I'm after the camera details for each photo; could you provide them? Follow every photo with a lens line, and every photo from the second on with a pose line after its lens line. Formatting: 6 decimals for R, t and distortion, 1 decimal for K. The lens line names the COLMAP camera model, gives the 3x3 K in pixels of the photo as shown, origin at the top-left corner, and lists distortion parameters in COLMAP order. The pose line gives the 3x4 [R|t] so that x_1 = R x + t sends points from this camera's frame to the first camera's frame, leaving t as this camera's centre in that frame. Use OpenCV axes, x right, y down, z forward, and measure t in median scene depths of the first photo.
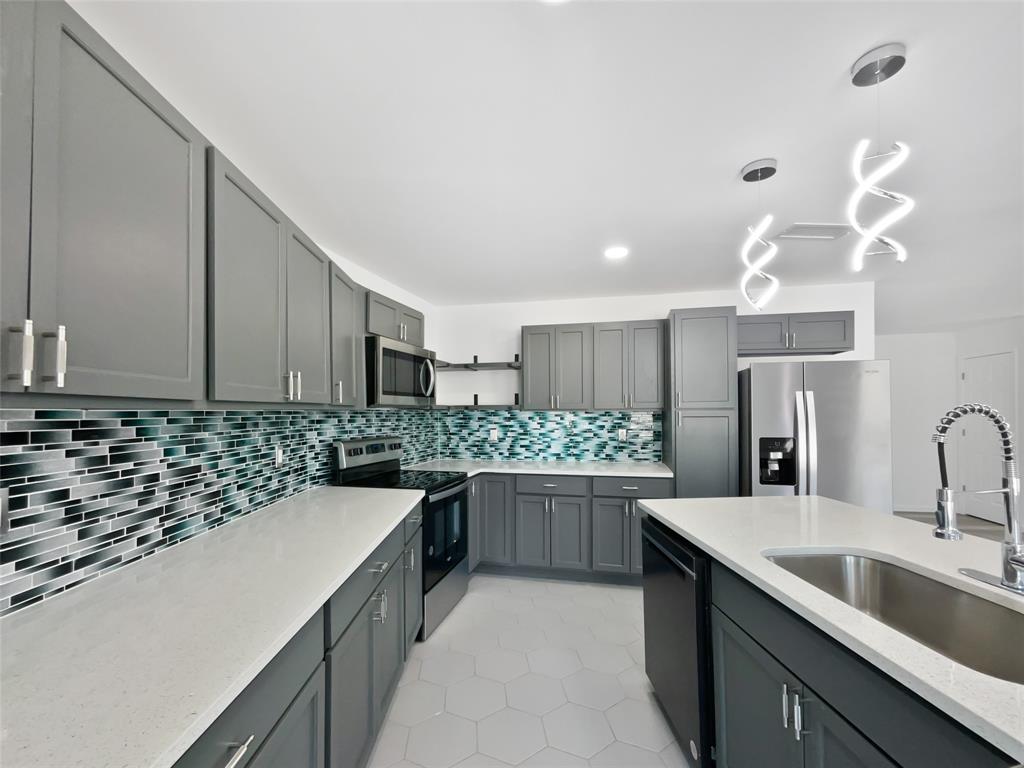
lens RADIAL K [[430.3, 0, 513.7], [0, 430.3, 409.2], [0, 0, 1]] dist [0.000205, -0.000118]
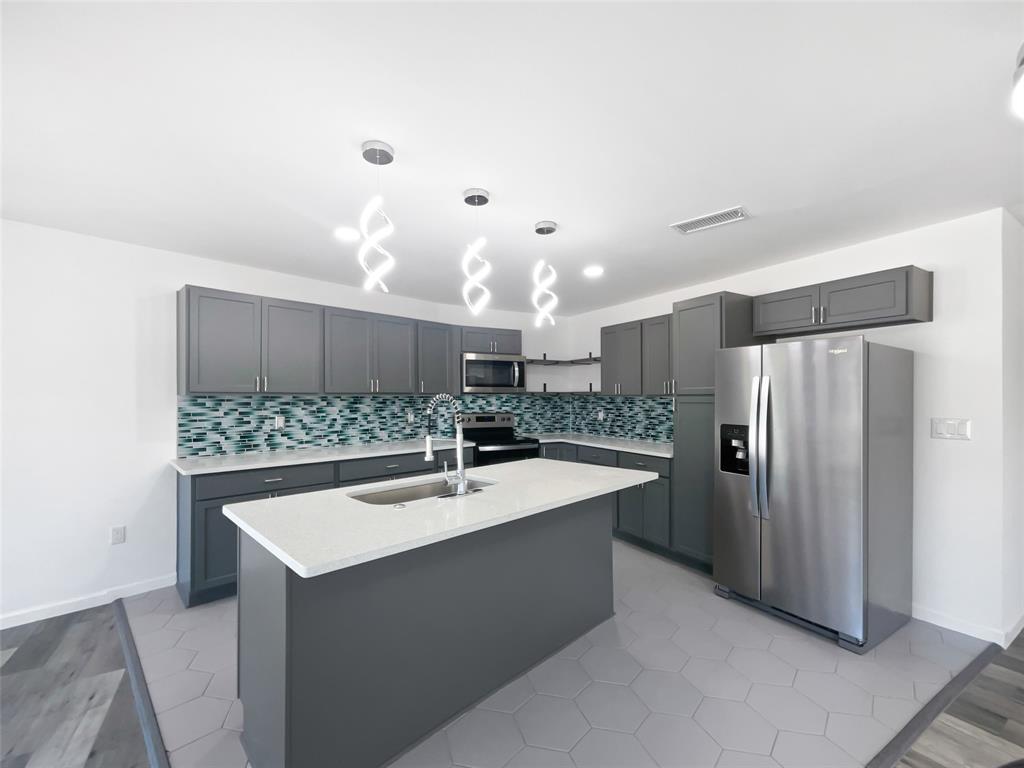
lens RADIAL K [[427.7, 0, 509.6], [0, 427.7, 396.7], [0, 0, 1]] dist [-0.001517, 0.000139]
pose [[0.681959, 0.004794, -0.731374, 0.862418], [0.001170, 0.999970, 0.007646, -0.005632], [0.731389, -0.006070, 0.681933, -0.034657]]
